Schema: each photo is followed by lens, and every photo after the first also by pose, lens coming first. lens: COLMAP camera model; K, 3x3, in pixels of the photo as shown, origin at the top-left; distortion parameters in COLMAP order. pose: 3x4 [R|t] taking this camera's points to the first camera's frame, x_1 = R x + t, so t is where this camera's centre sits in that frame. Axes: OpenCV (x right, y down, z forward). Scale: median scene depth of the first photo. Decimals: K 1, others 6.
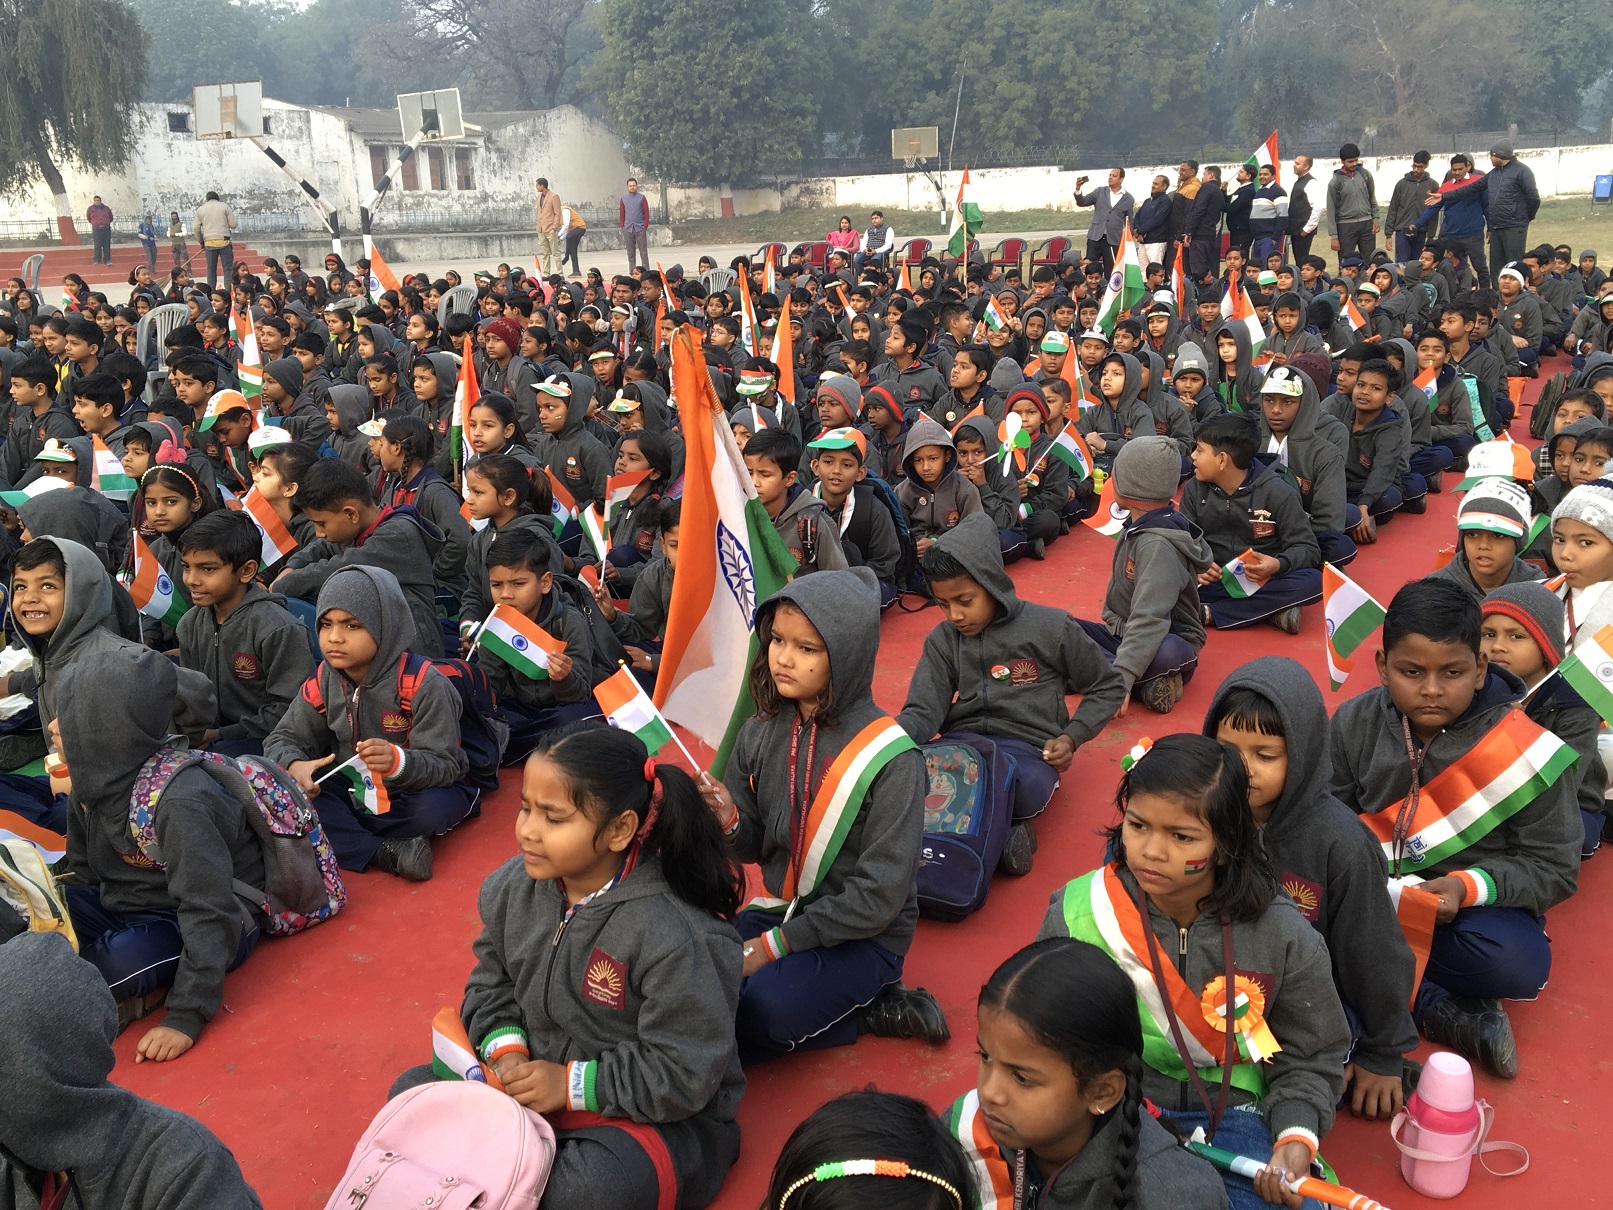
lens RADIAL K [[1543.4, 0, 806.5], [0, 1543.4, 605.0], [0, 0, 1]] dist [0.105004, -0.164091]
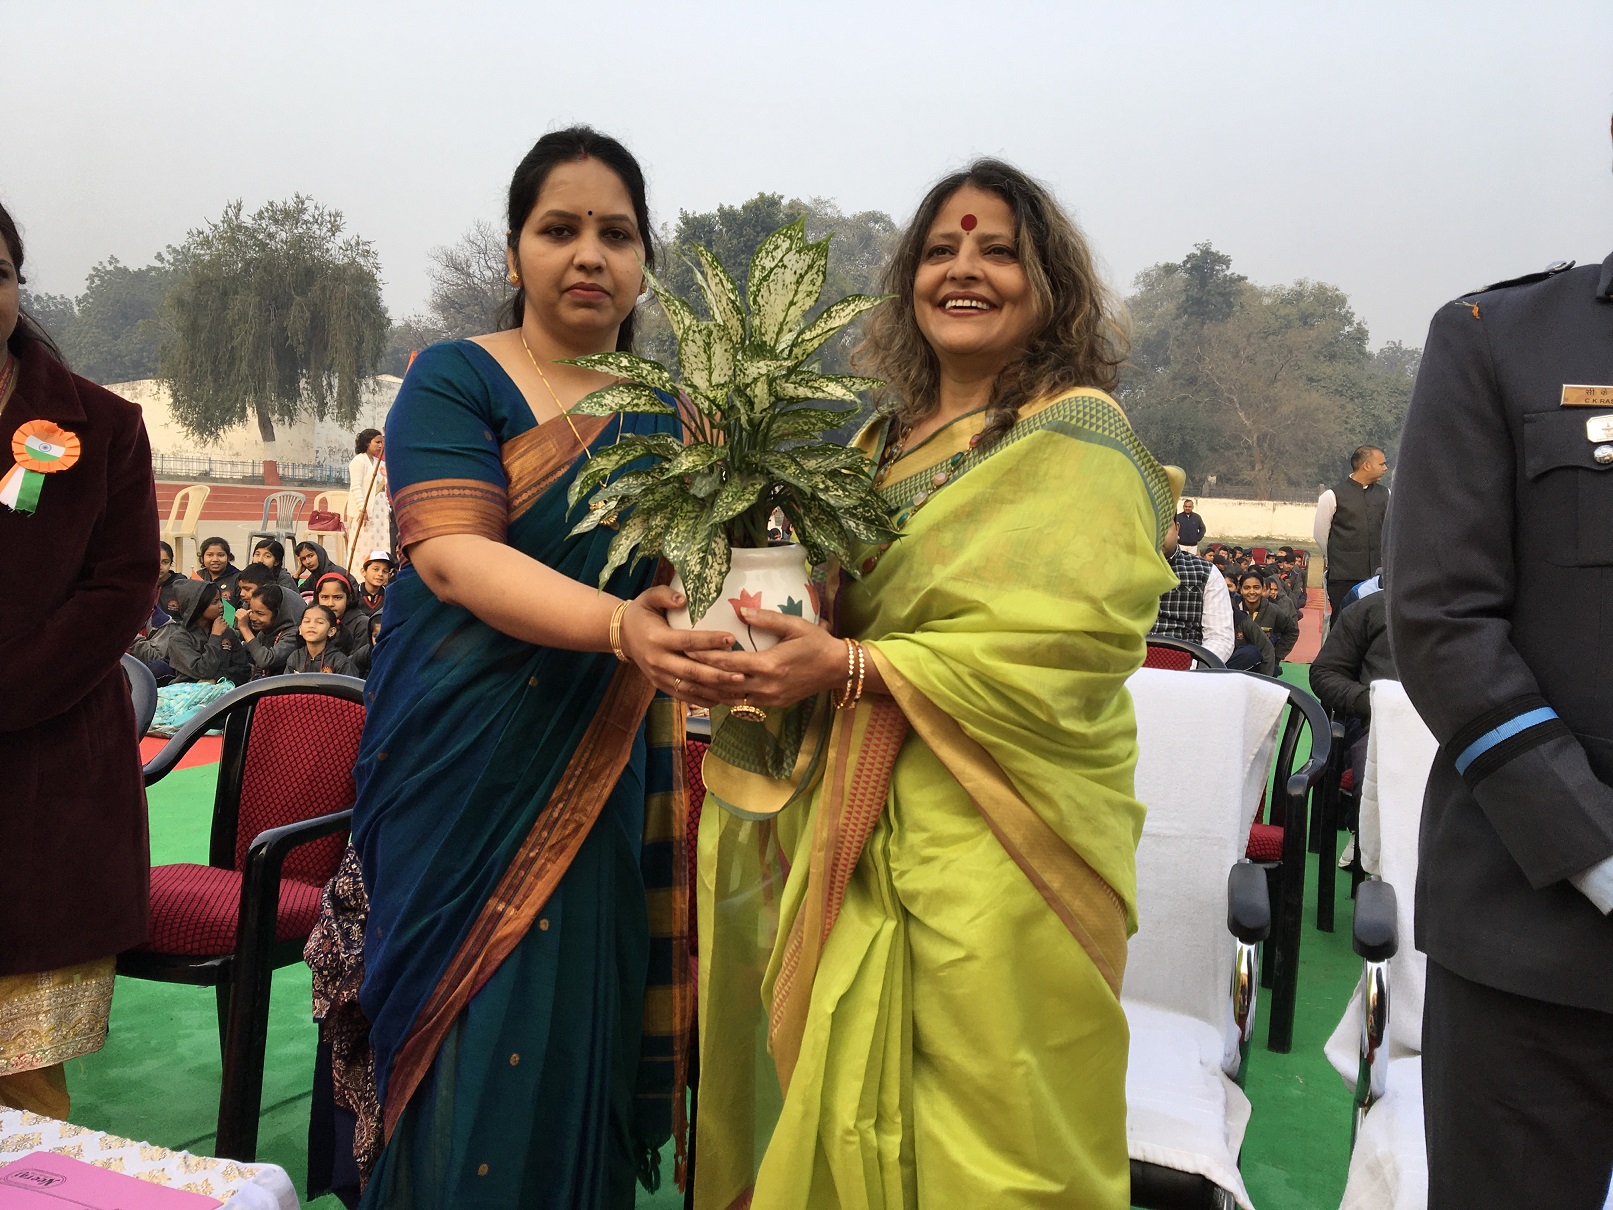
lens RADIAL K [[1347.1, 0, 806.5], [0, 1347.1, 605.0], [0, 0, 1]] dist [0.139182, -0.321651]
pose [[0.985478, 0.069894, 0.154754, -0.165767], [-0.041856, 0.983225, -0.177532, 0.011195], [-0.164566, 0.168476, 0.971871, -0.009707]]
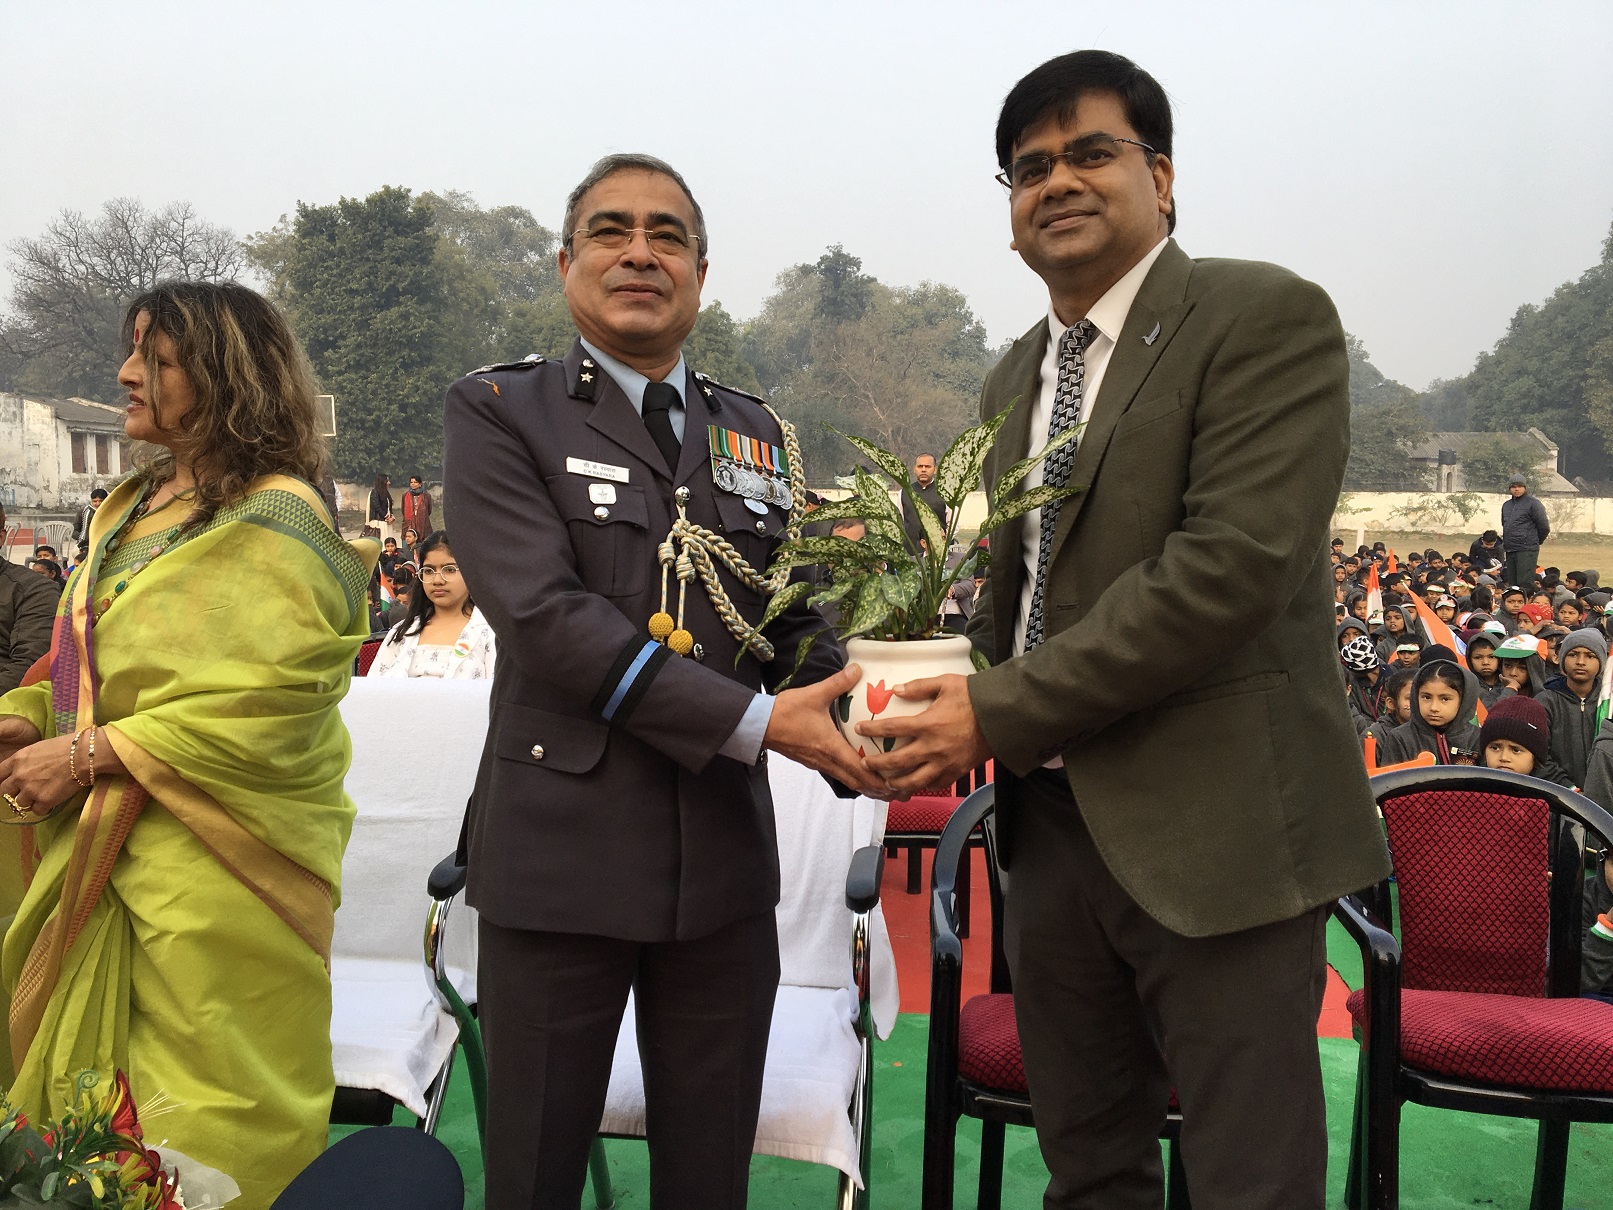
lens RADIAL K [[1344.4, 0, 807.2], [0, 1344.4, 622.2], [0, 0, 1]] dist [0.103223, -0.158488]
pose [[0.922047, 0.011938, 0.386895, -0.159020], [0.054599, 0.985520, -0.160528, 0.011444], [-0.383209, 0.169139, 0.908043, -0.019898]]
